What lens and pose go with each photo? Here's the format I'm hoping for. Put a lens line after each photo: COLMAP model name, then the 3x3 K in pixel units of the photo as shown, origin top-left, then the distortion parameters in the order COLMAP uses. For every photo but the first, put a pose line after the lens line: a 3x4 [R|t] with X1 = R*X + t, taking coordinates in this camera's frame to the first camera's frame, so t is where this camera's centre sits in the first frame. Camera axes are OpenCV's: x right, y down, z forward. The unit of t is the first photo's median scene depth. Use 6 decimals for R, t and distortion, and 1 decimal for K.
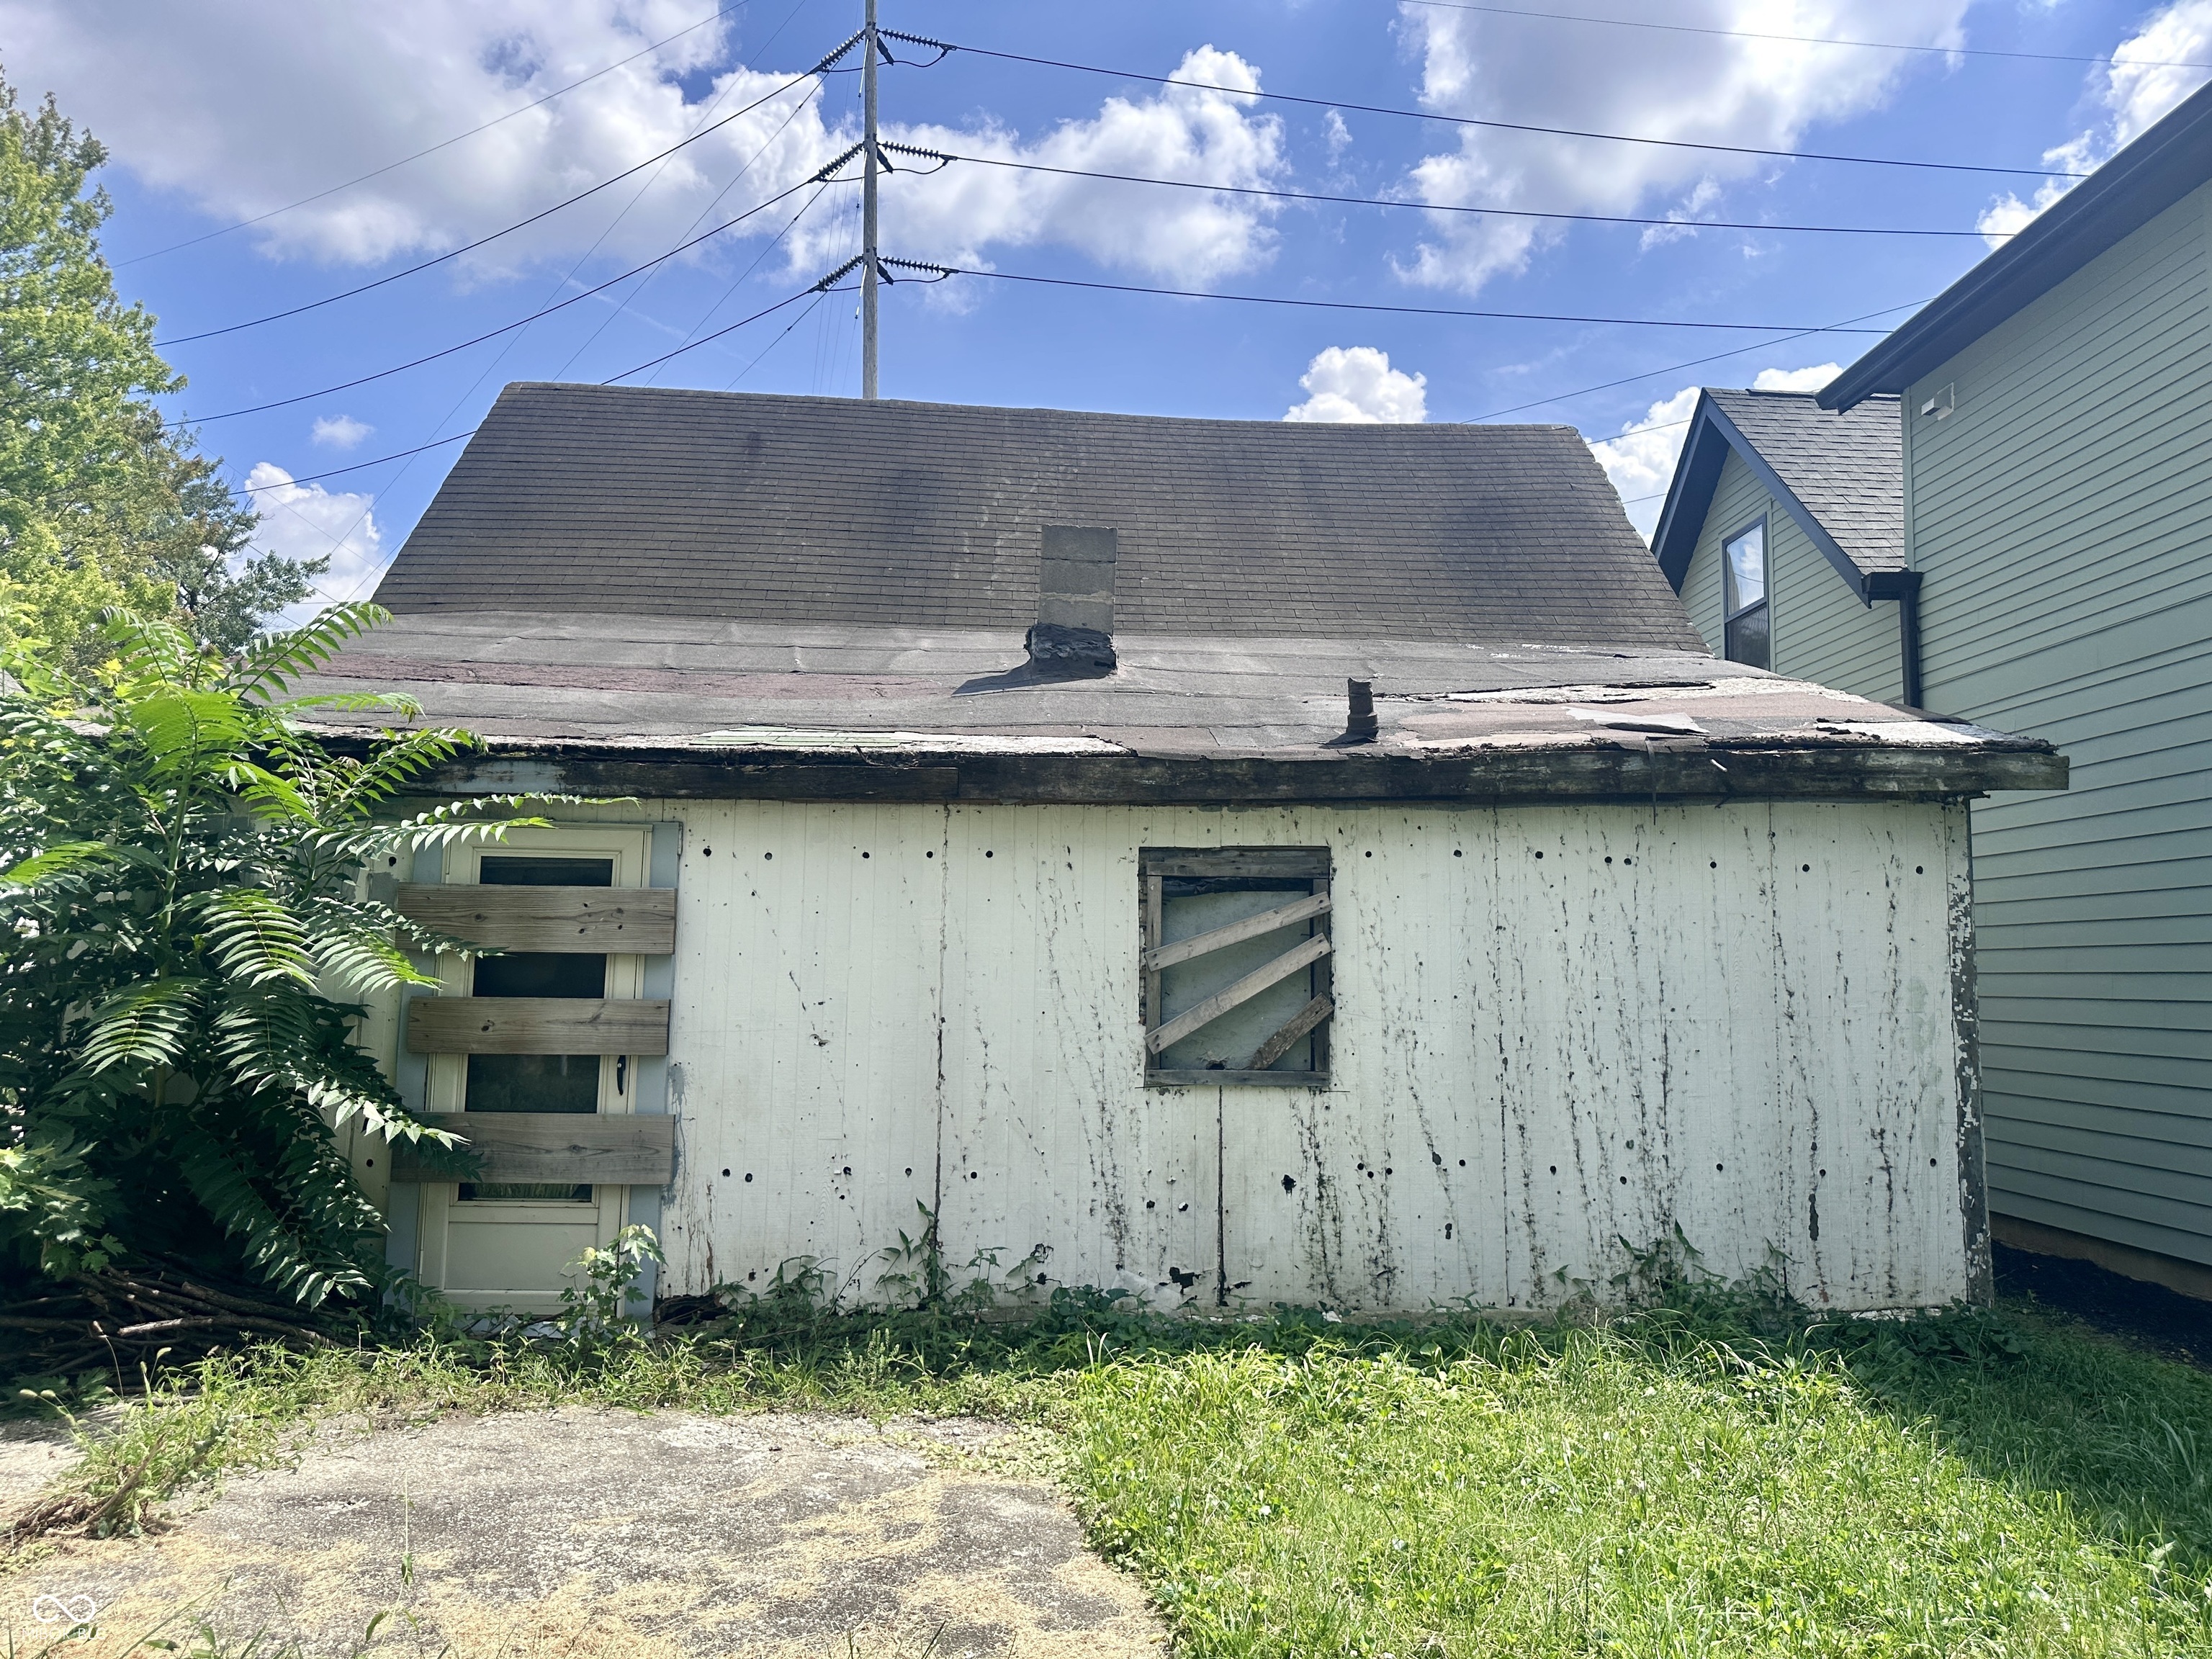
lens RADIAL K [[1531.7, 0, 1116.0], [0, 1531.7, 804.3], [0, 0, 1]] dist [0.058750, -0.075885]
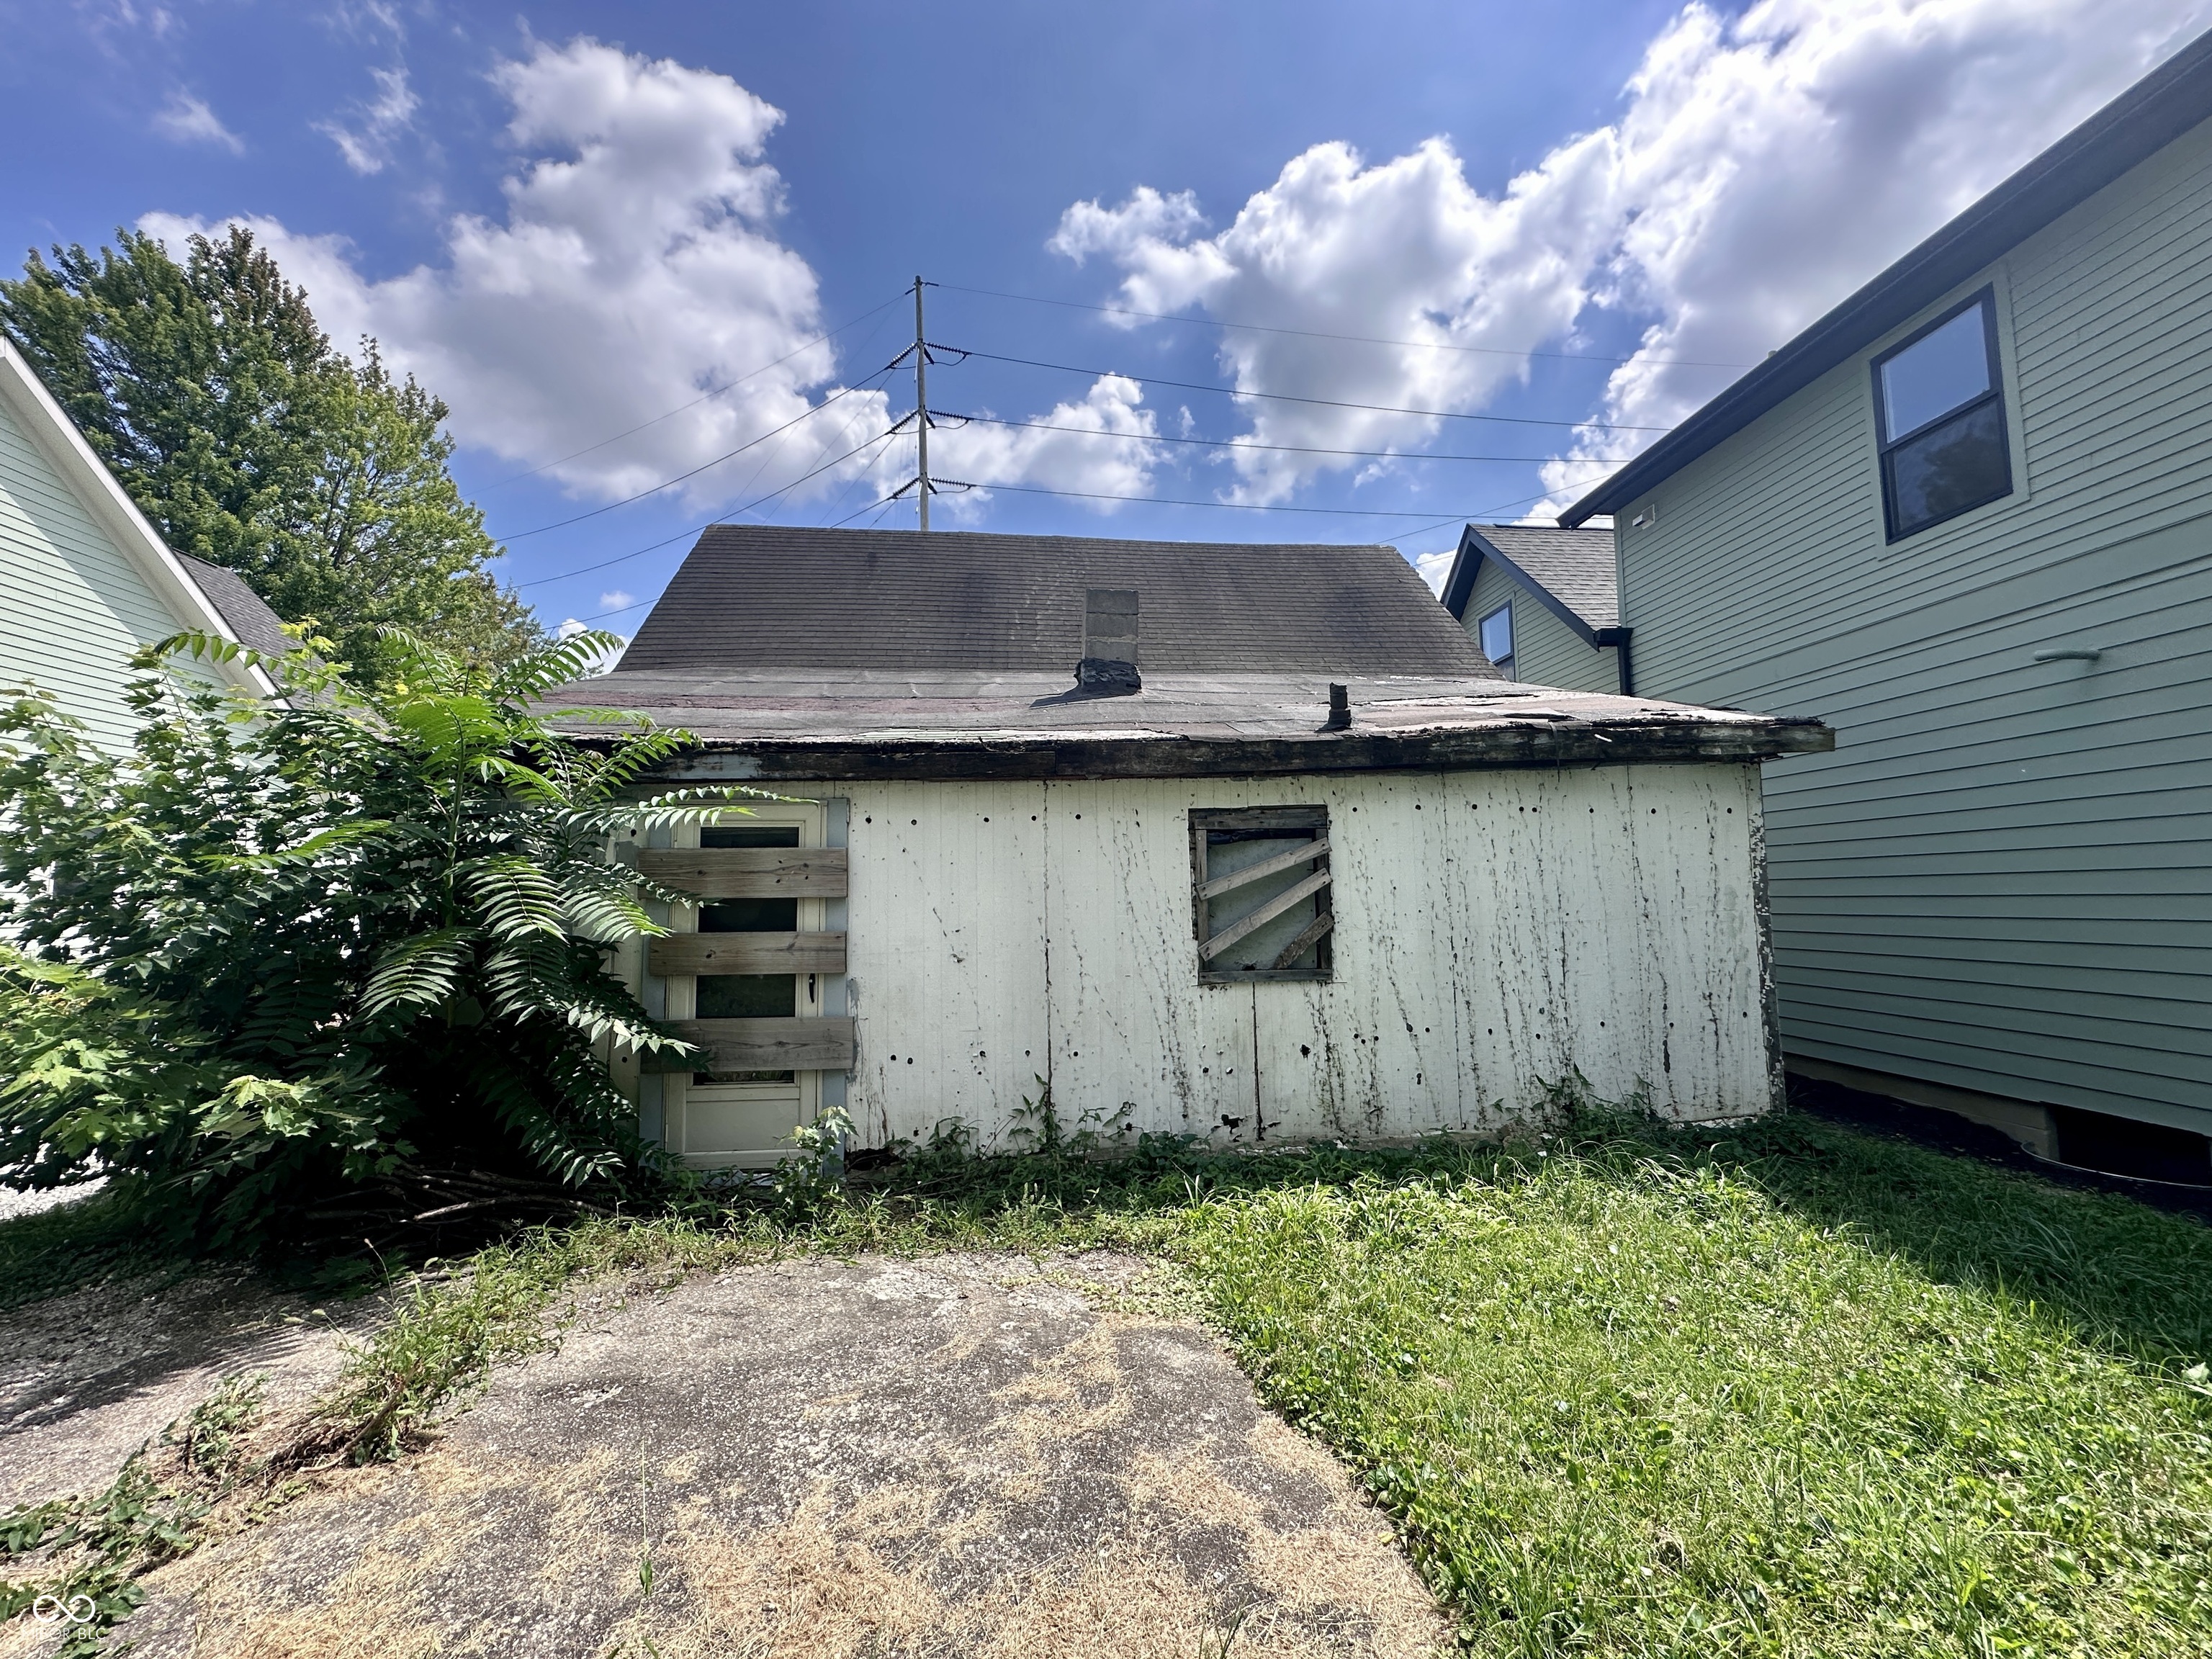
lens RADIAL K [[877.1, 0, 1106.0], [0, 877.1, 829.5], [0, 0, 1]] dist [-0.006798, 0.000206]
pose [[0.998769, -0.027120, 0.041532, -0.092203], [0.025814, 0.999165, 0.031667, 0.020428], [-0.042356, -0.030555, 0.998635, 0.230070]]
